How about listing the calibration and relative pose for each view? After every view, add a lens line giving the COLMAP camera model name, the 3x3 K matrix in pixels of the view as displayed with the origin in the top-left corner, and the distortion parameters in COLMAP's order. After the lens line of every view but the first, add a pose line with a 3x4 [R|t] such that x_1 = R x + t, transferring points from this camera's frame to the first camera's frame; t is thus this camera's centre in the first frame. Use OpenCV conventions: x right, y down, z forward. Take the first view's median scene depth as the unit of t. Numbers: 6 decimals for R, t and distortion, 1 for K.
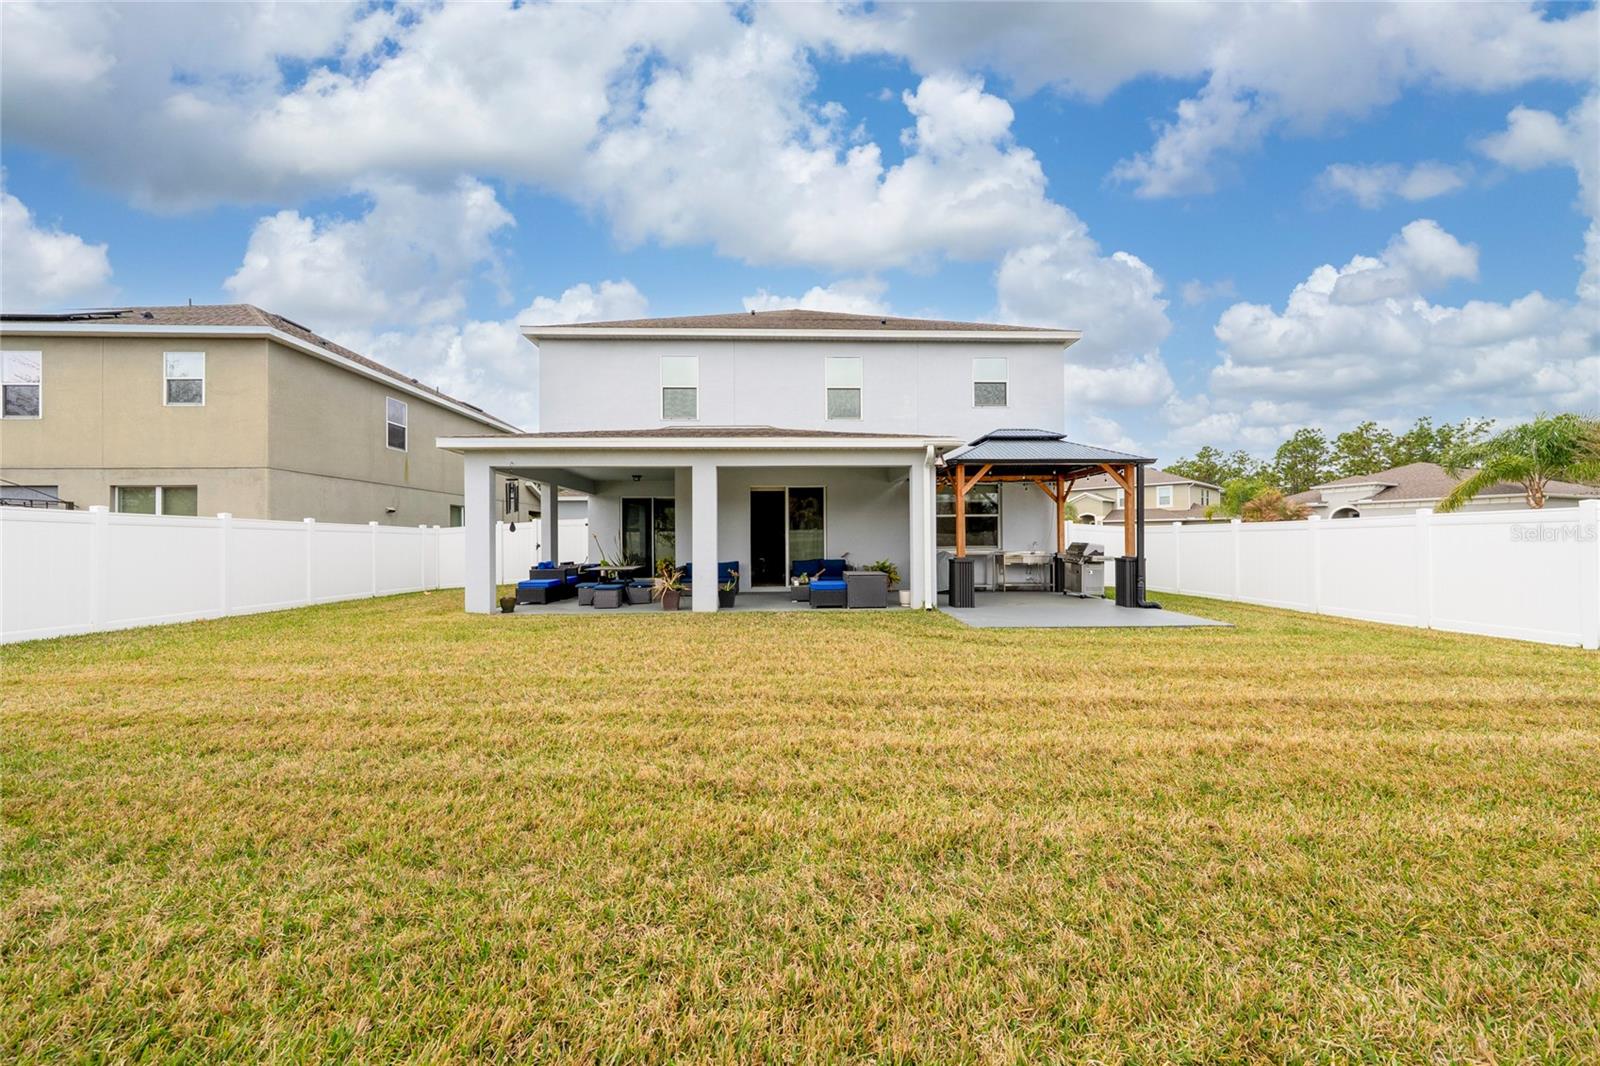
lens RADIAL K [[544.5, 0, 804.8], [0, 544.5, 537.8], [0, 0, 1]] dist [0.000382, 0.000011]
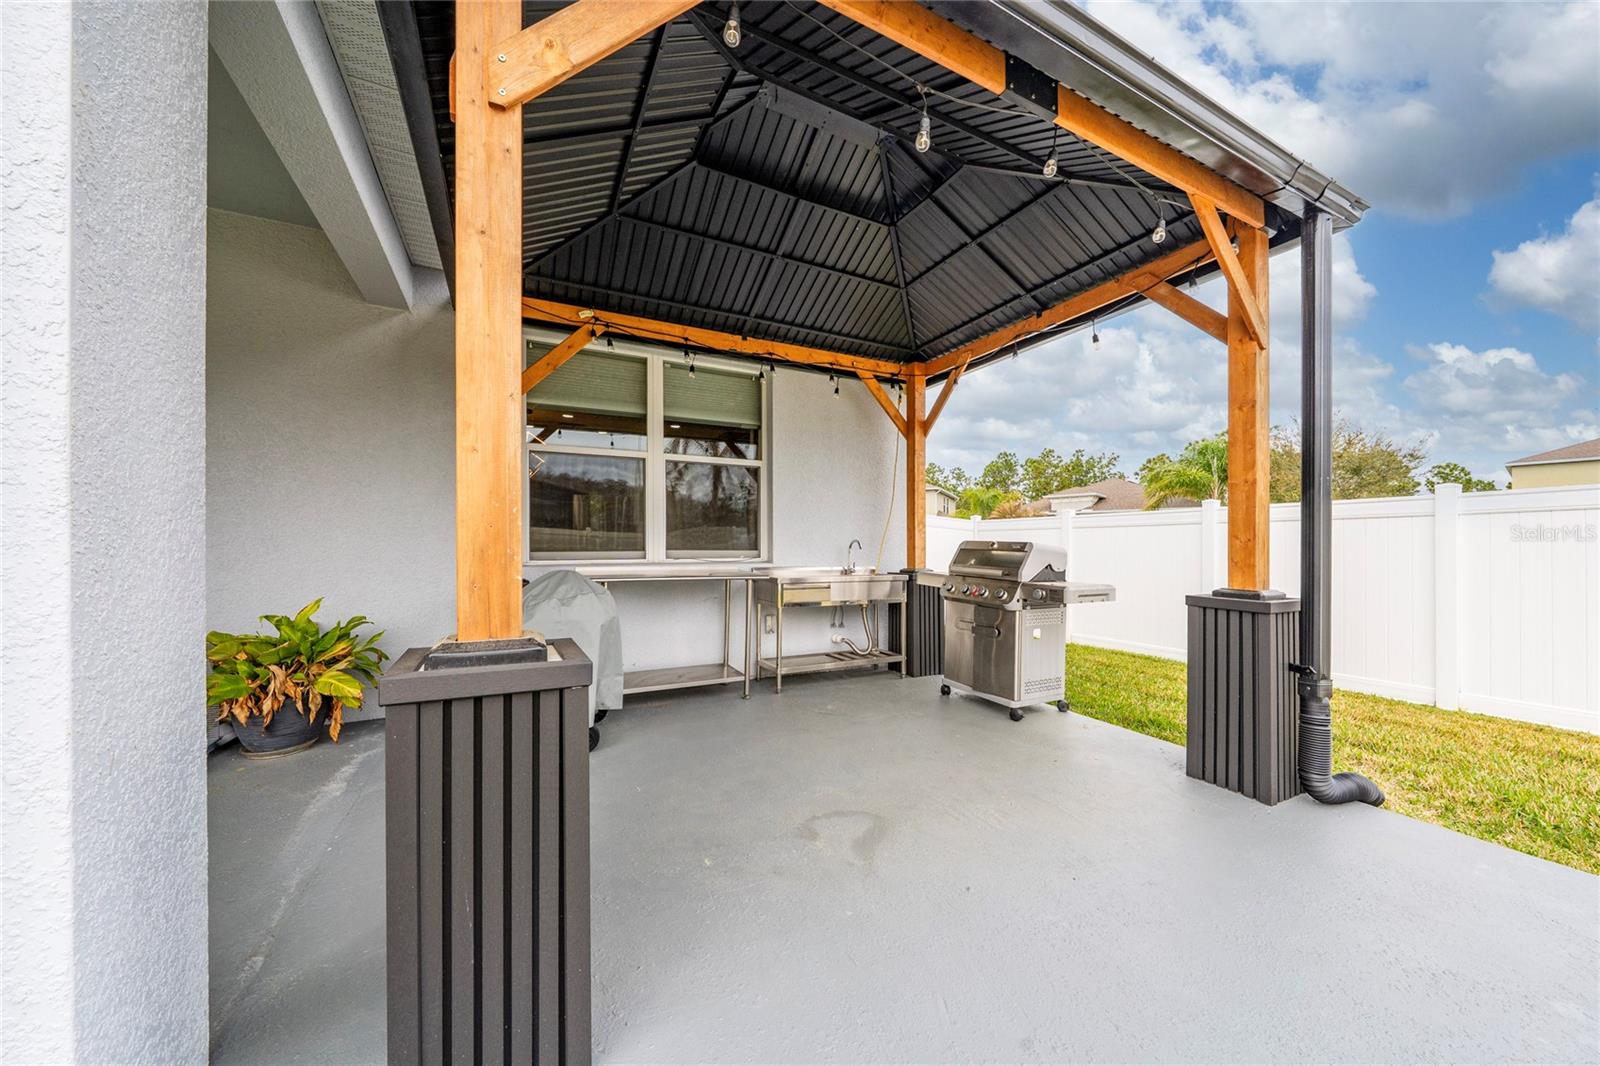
lens RADIAL K [[544.5, 0, 801.4], [0, 544.5, 547.5], [0, 0, 1]] dist [0.000382, 0.000011]
pose [[0.909620, 0.005954, 0.415399, 0.241182], [-0.007986, 0.999963, 0.003154, 0.011689], [-0.415365, -0.006186, 0.909634, 0.693338]]
